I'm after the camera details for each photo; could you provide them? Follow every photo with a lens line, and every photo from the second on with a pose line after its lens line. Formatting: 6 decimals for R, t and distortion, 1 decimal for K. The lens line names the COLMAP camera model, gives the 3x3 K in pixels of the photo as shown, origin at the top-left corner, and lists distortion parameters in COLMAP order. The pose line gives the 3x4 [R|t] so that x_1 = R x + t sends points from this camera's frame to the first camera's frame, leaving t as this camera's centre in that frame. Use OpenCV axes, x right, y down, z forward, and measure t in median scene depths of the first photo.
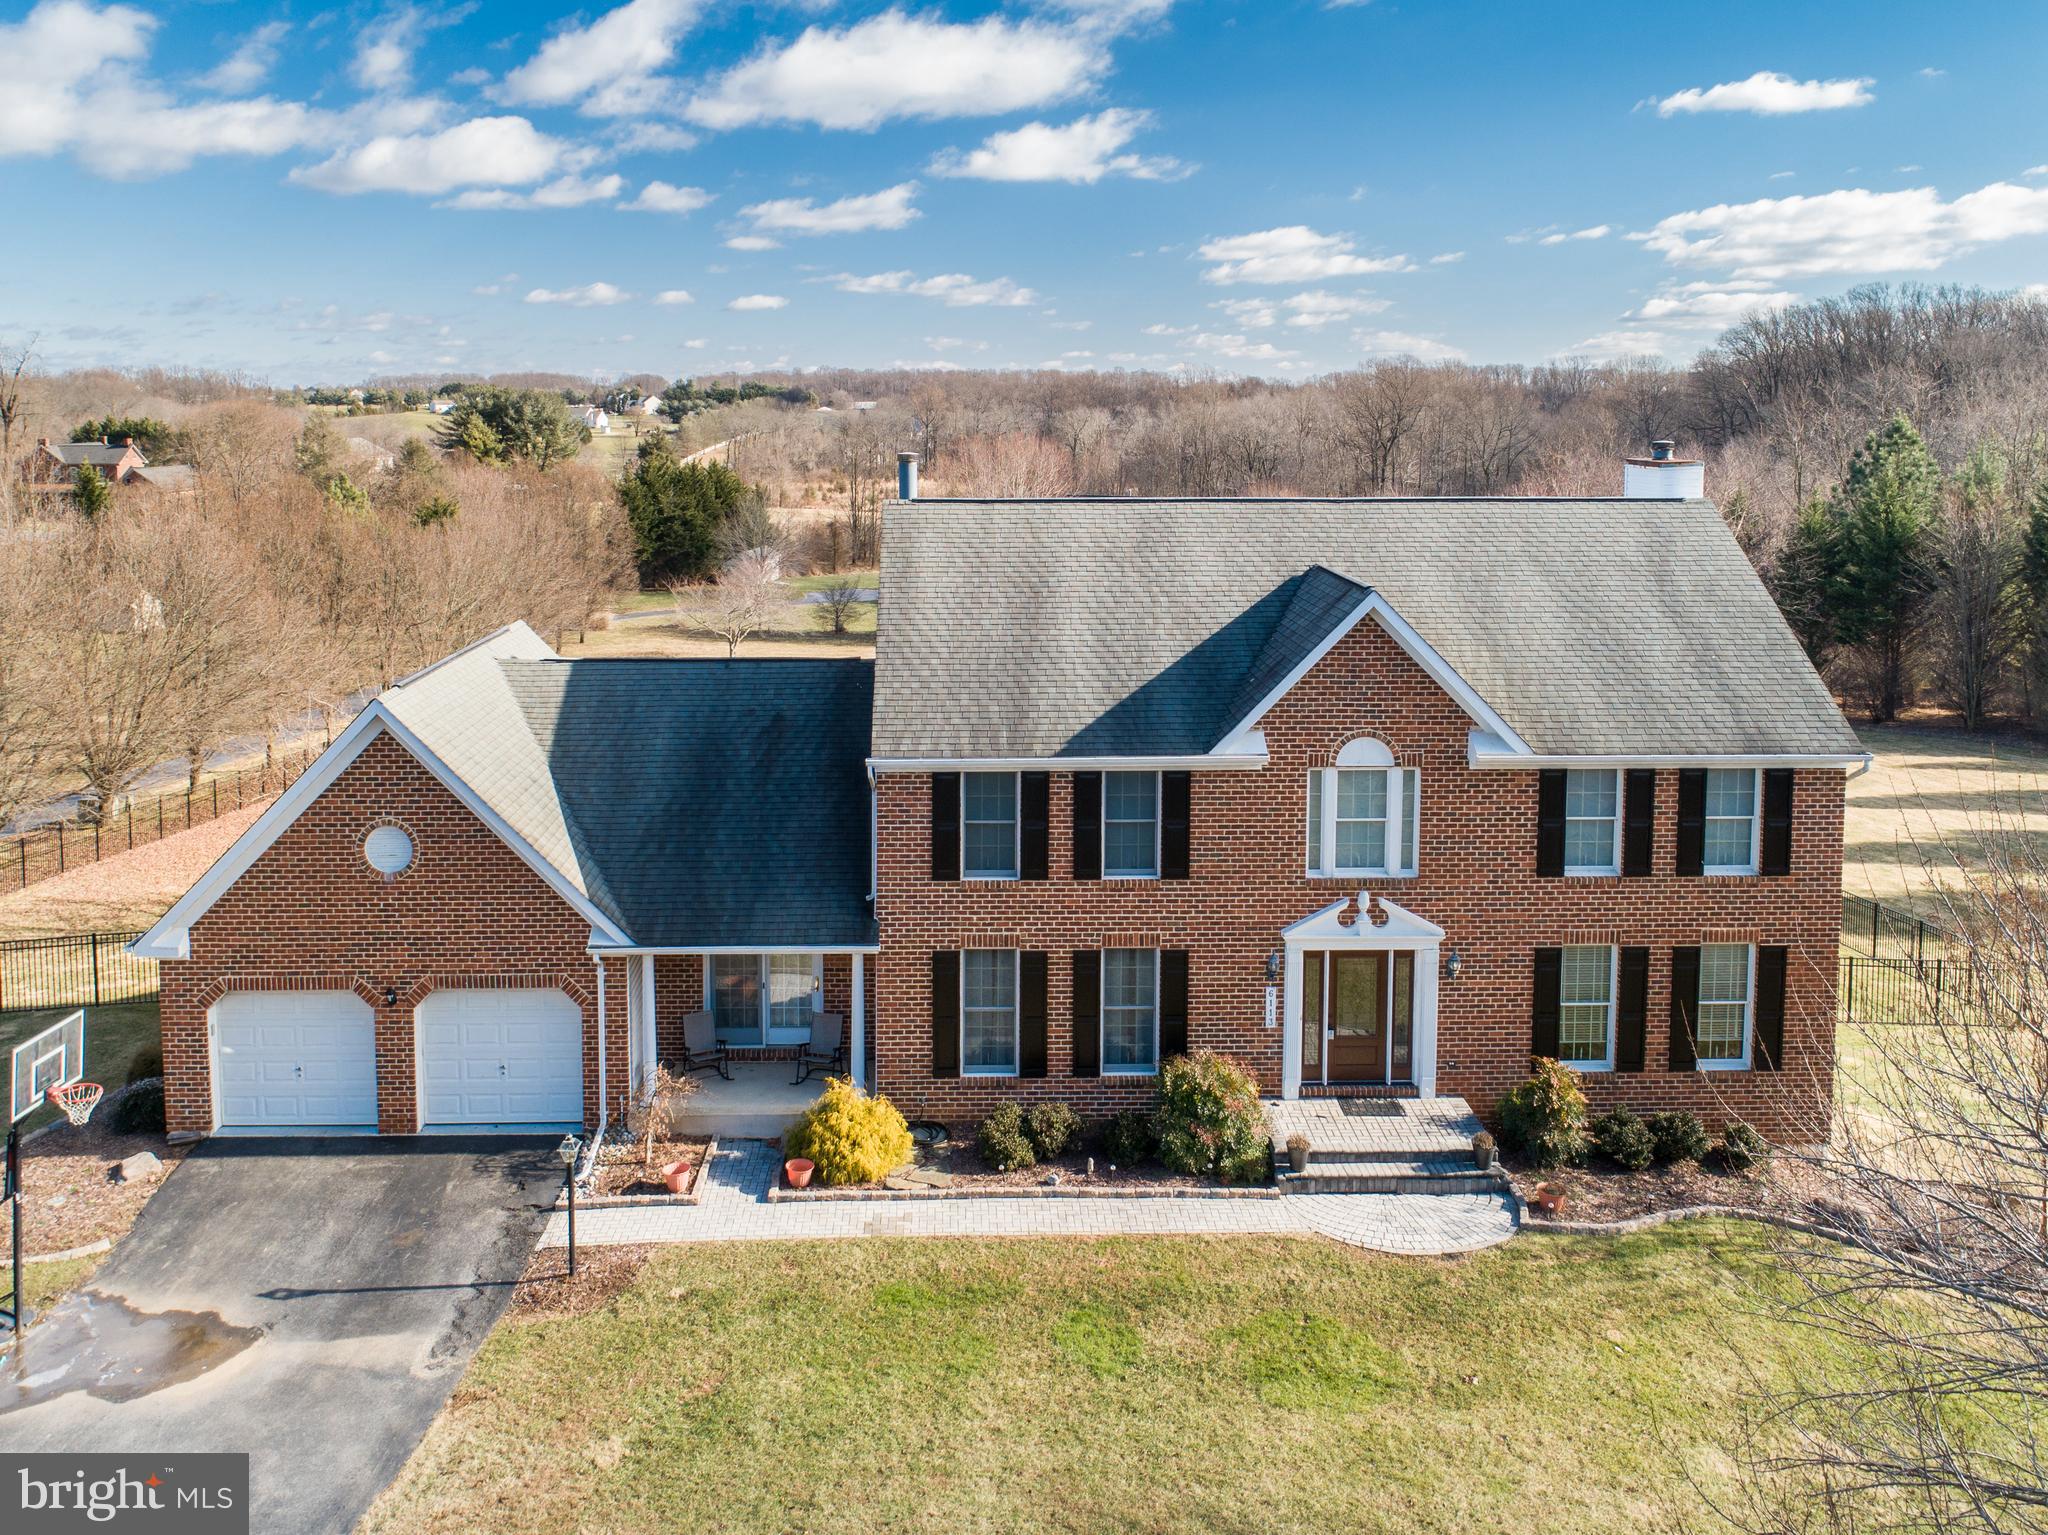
lens RADIAL K [[1601.2, 0, 953.0], [0, 1601.2, 506.2], [0, 0, 1]] dist [-0.014927, 0.006030]
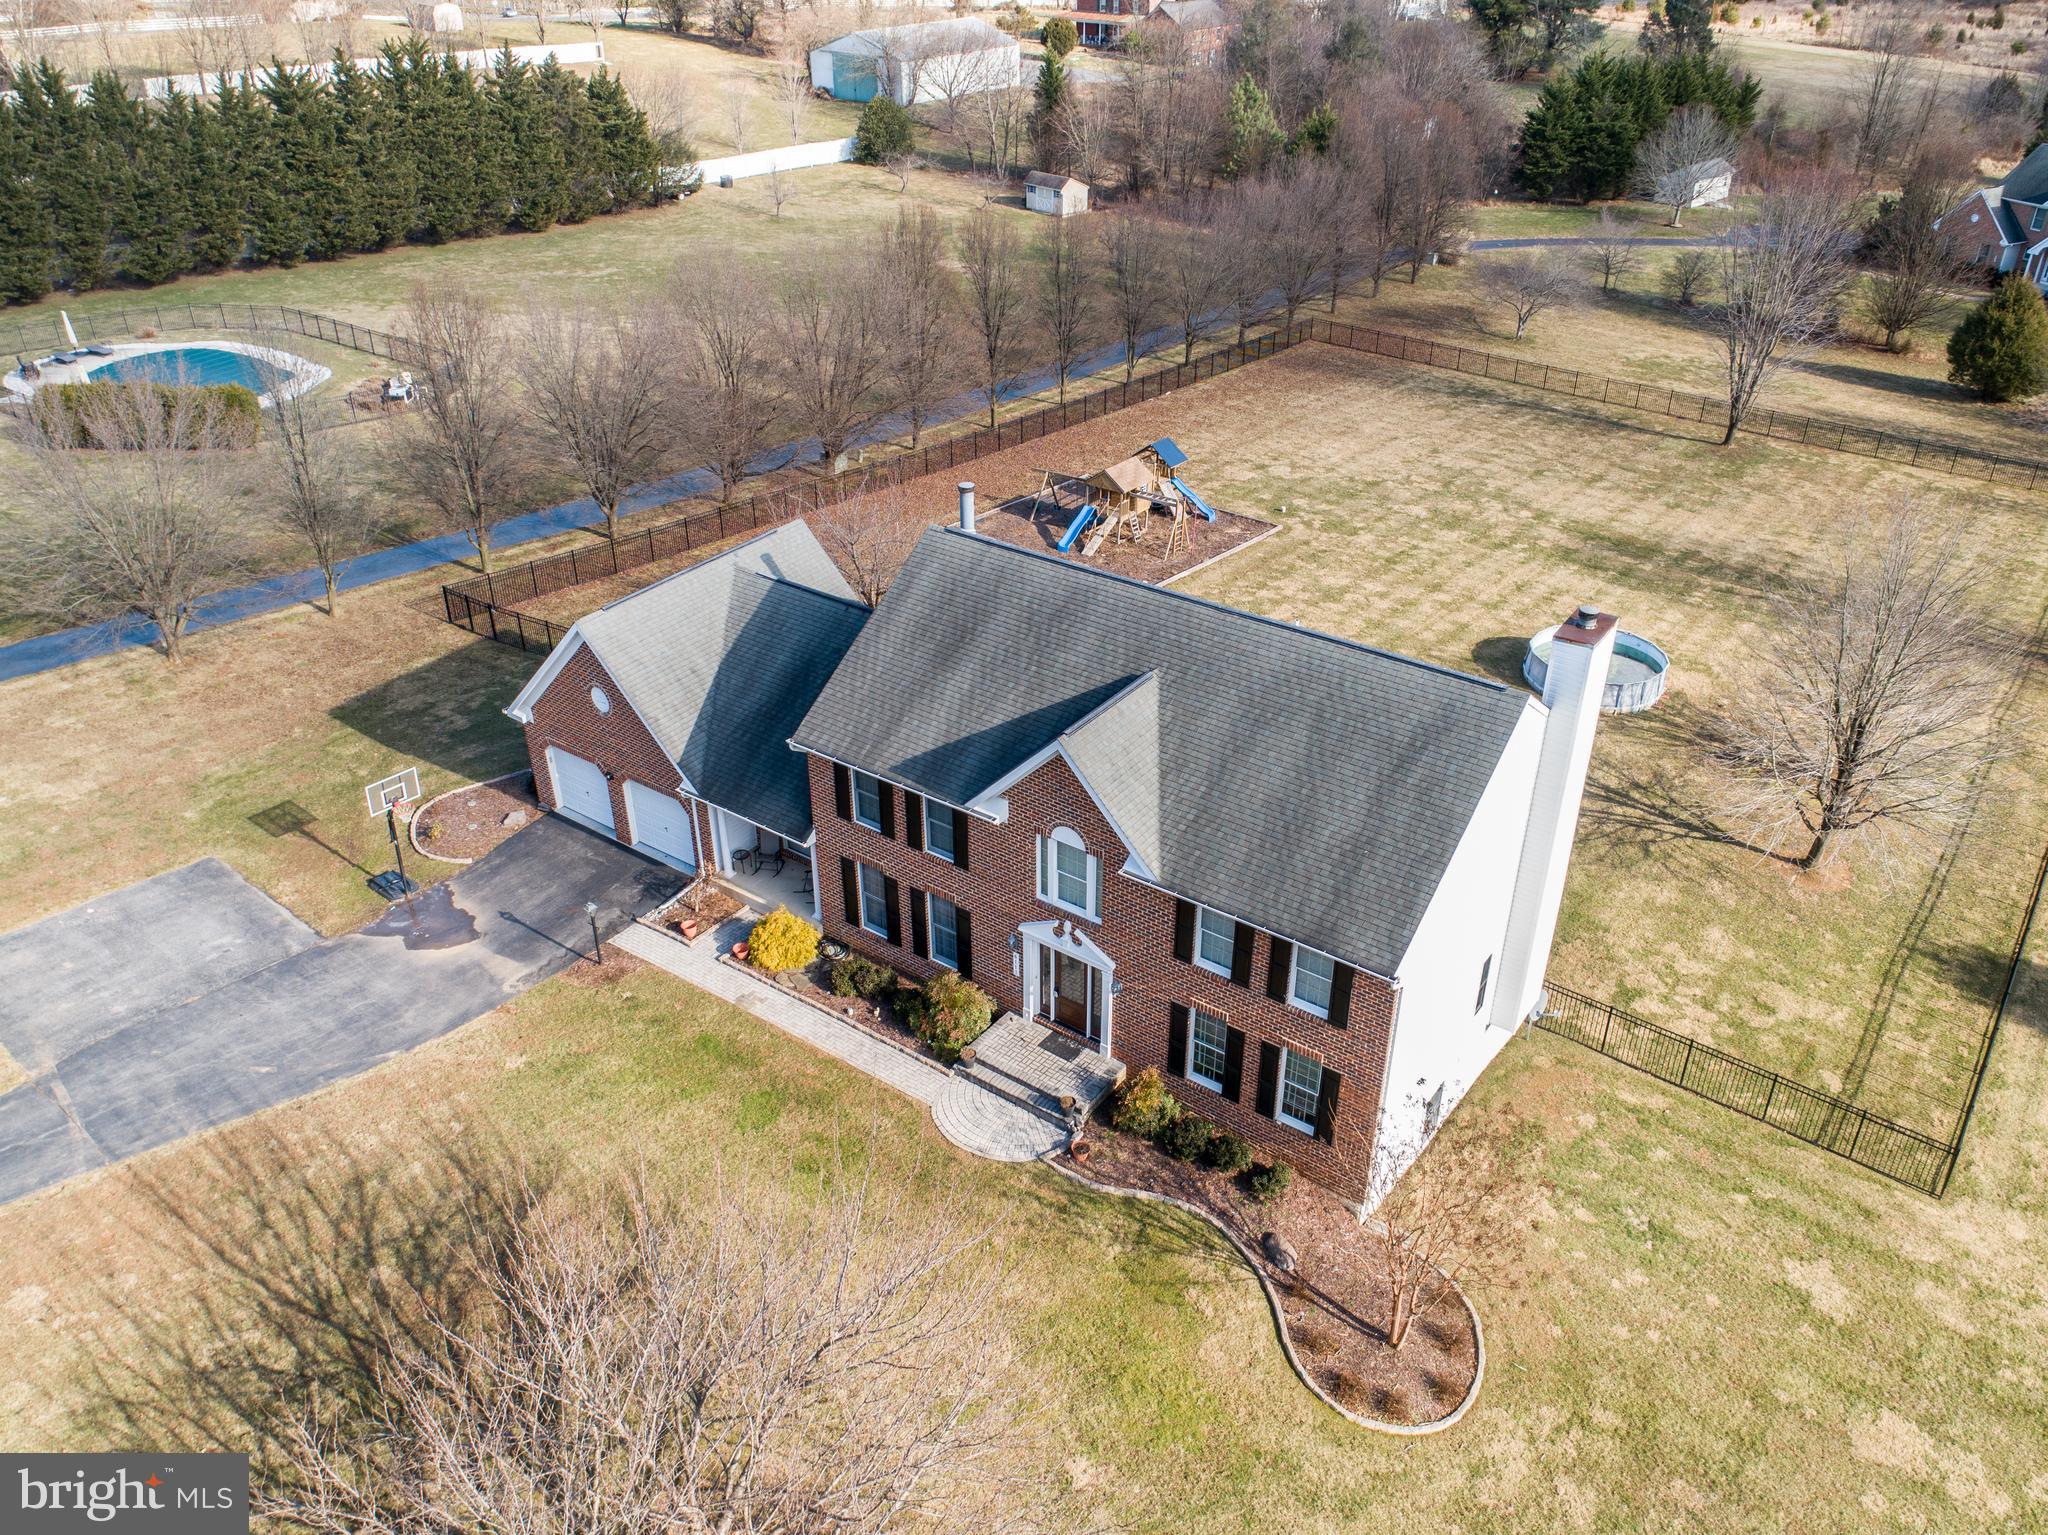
lens RADIAL K [[1564.1, 0, 1024.0], [0, 1564.1, 767.5], [0, 0, 1]] dist [-0.025832, 0.009424]
pose [[0.802746, 0.308154, -0.510530, 0.932430], [-0.031692, 0.876968, 0.479502, -0.564227], [0.595479, -0.368738, 0.713749, 0.046729]]
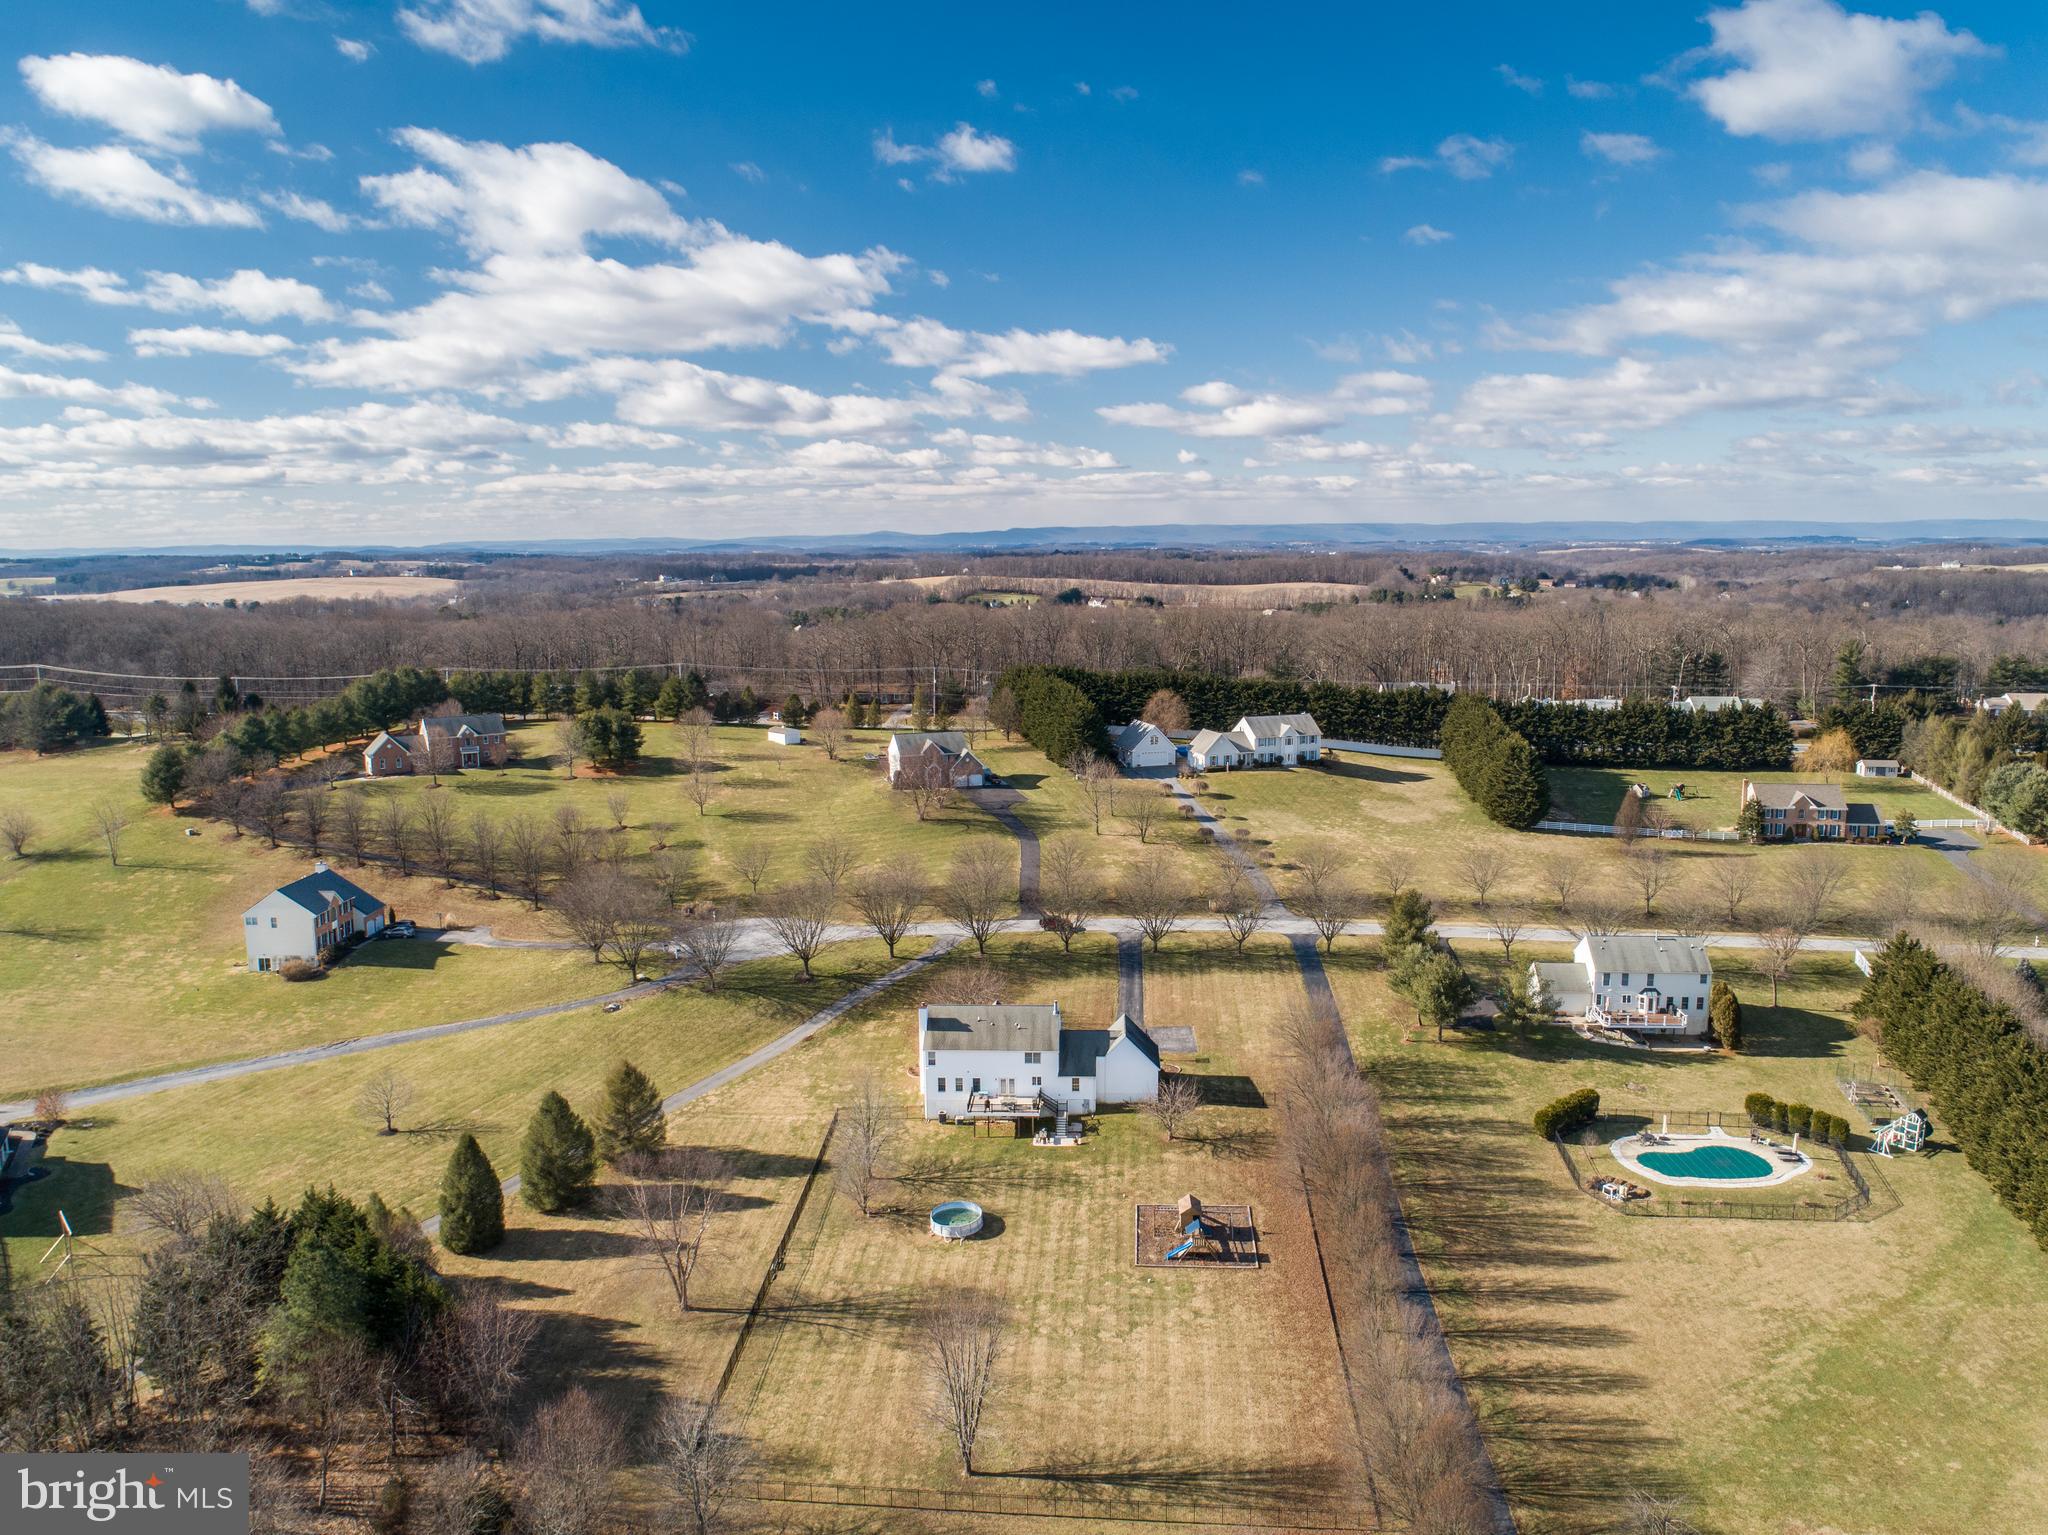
lens RADIAL K [[1553.6, 0, 1024.0], [0, 1553.6, 767.5], [0, 0, 1]] dist [-0.030094, 0.018767]
pose [[-0.998050, 0.004874, 0.062234, -0.356937], [0.017797, 0.977789, 0.208834, -2.705485], [-0.059834, 0.209534, -0.975969, 8.355424]]
